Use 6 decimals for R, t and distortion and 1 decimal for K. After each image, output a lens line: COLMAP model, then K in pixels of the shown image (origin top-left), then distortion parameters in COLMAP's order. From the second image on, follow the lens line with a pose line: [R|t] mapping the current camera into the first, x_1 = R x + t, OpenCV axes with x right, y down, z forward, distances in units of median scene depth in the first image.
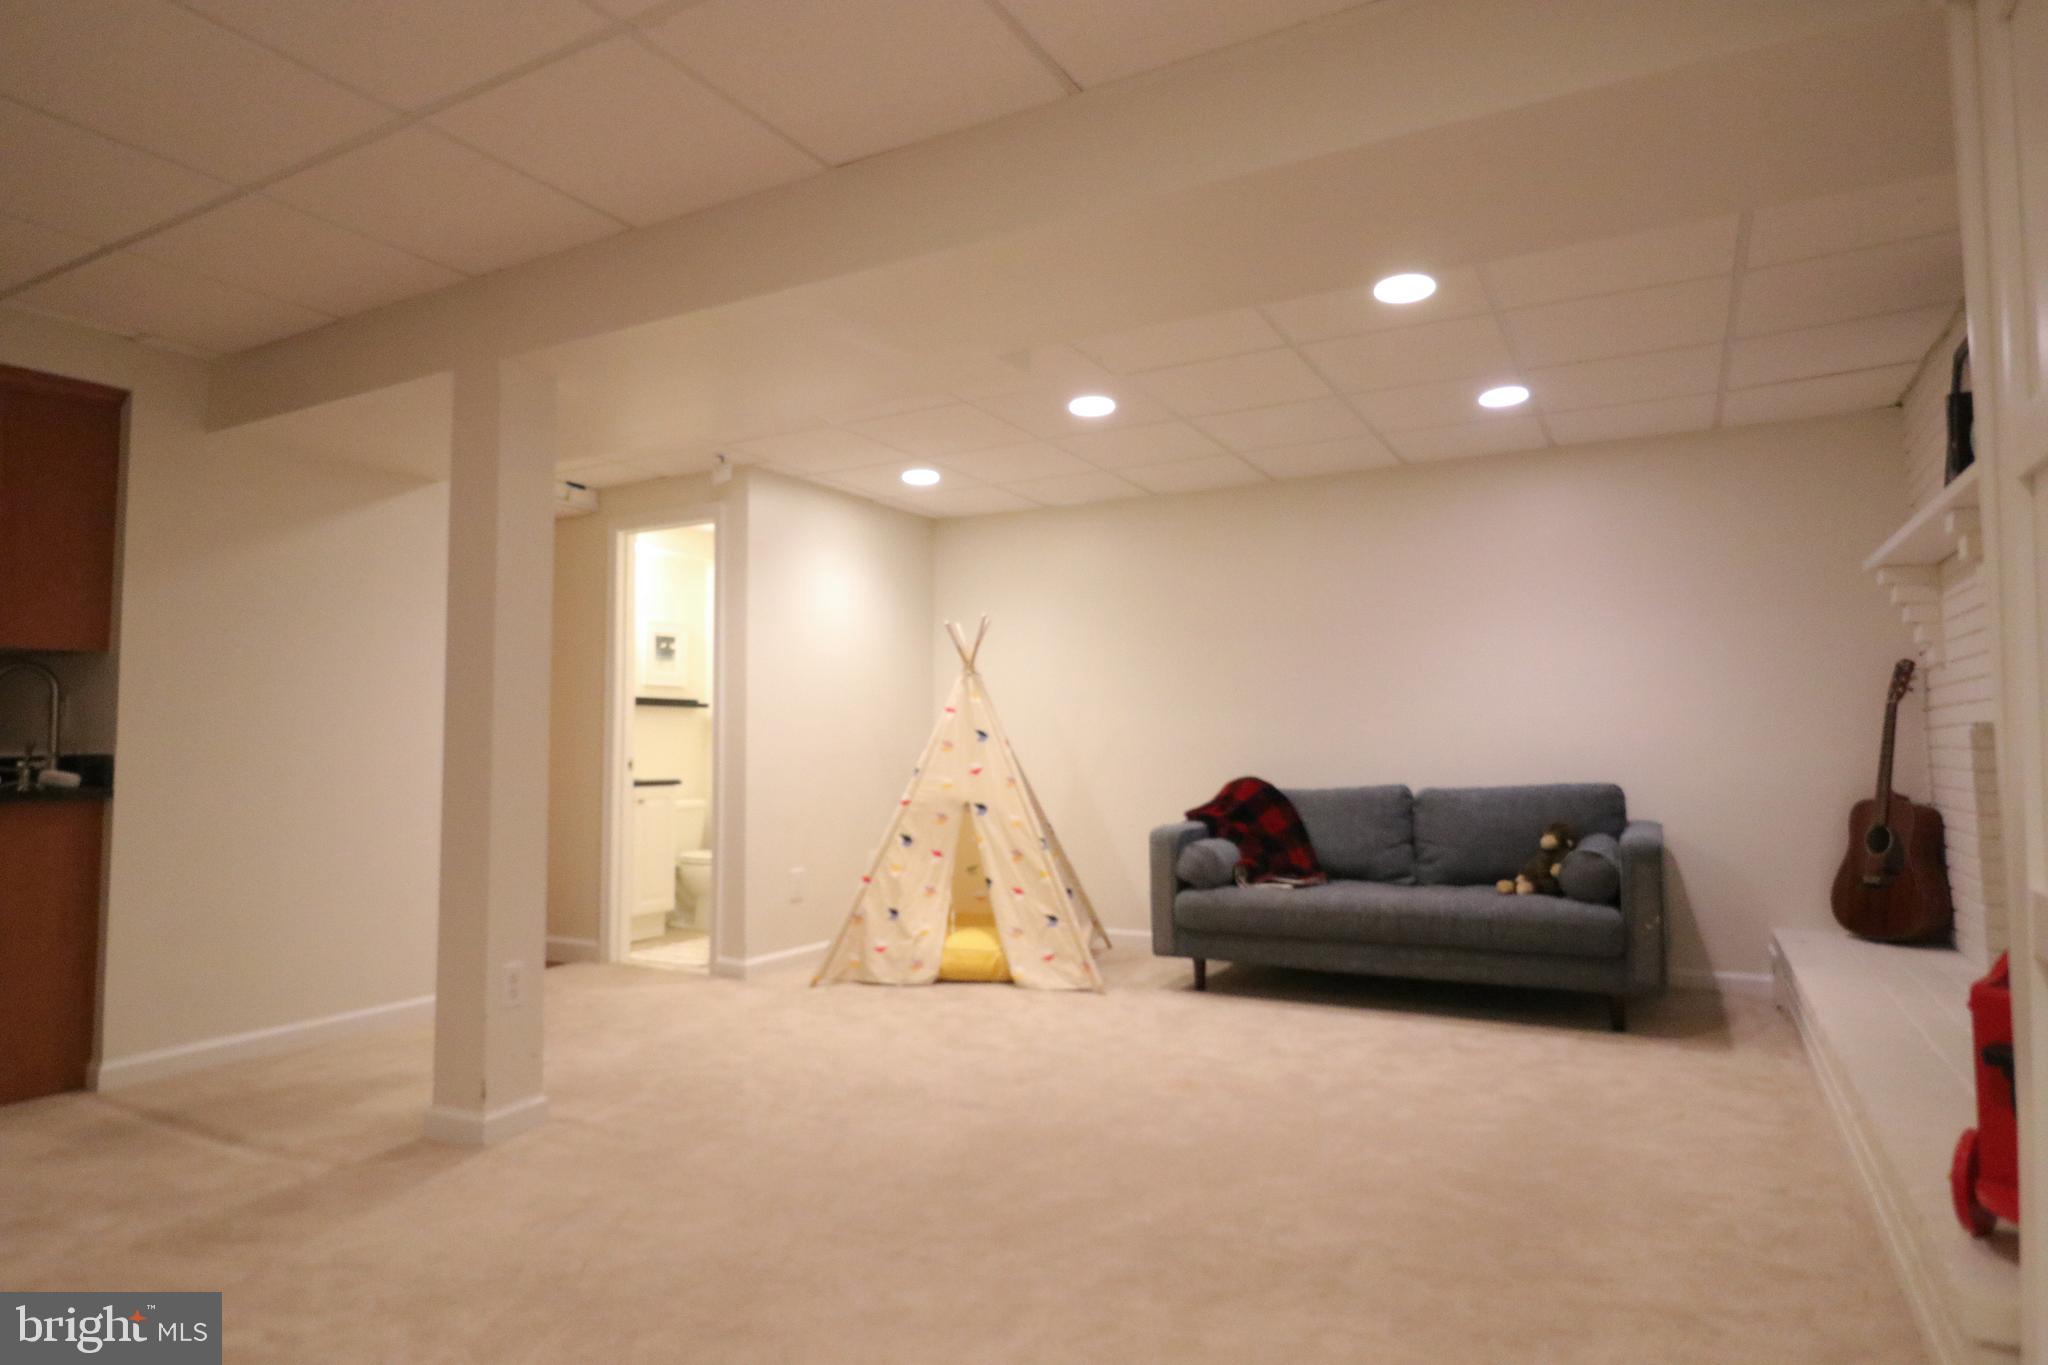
lens RADIAL K [[1168.2, 0, 1014.9], [0, 1168.2, 678.9], [0, 0, 1]] dist [-0.000211, -0.000050]
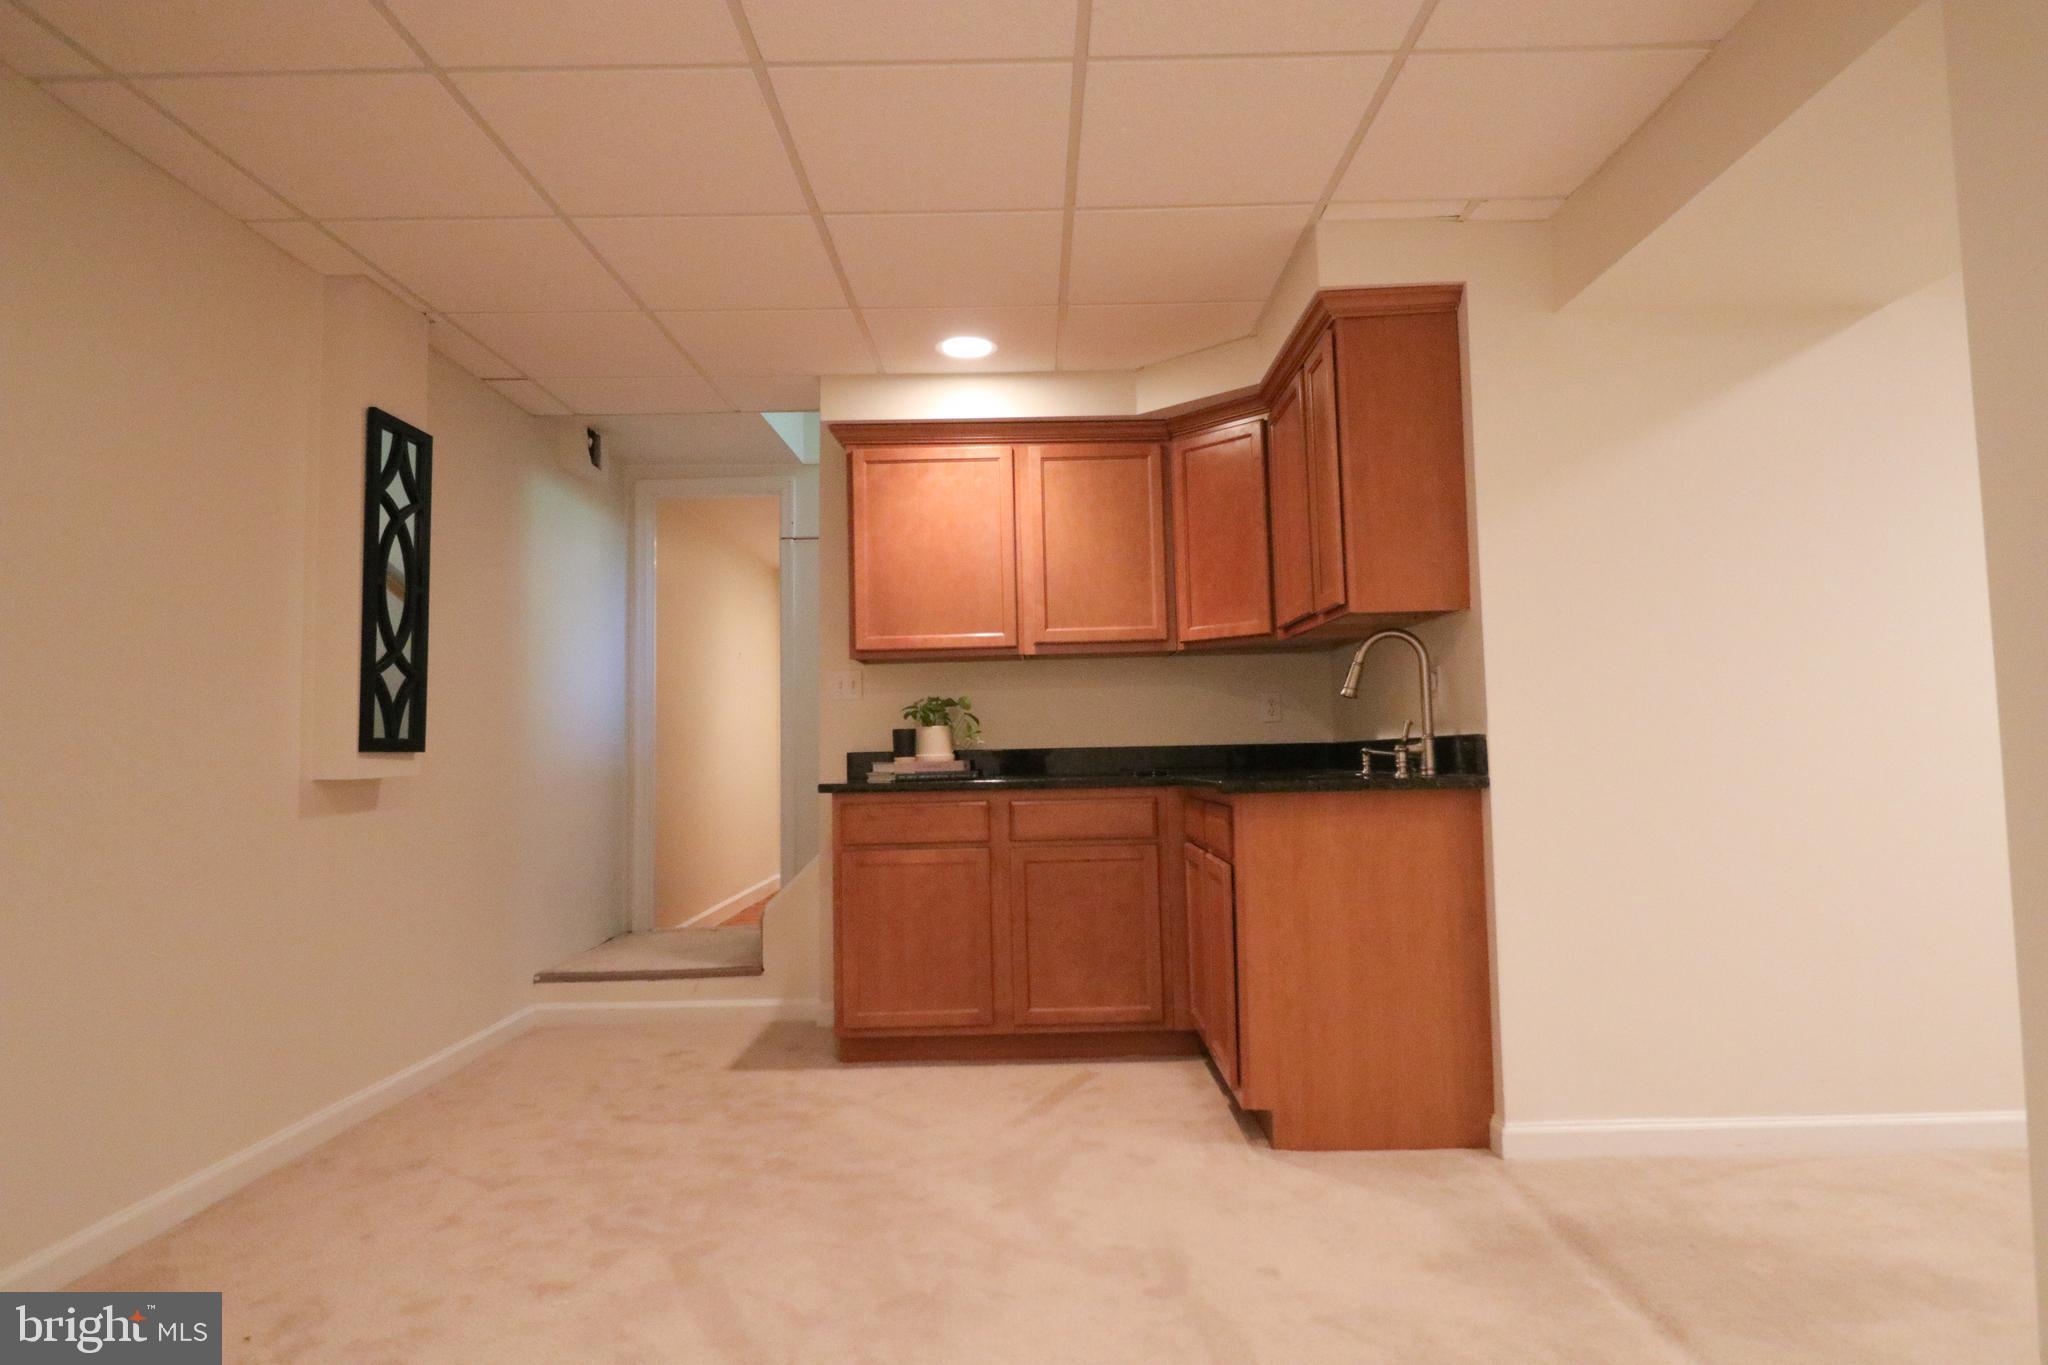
lens RADIAL K [[1168.2, 0, 1026.3], [0, 1168.2, 686.6], [0, 0, 1]] dist [-0.000211, -0.000050]
pose [[0.482433, -0.052673, -0.874348, -0.221169], [0.082381, 0.996494, -0.014576, 0.017516], [0.872050, -0.064998, 0.485081, 0.339492]]
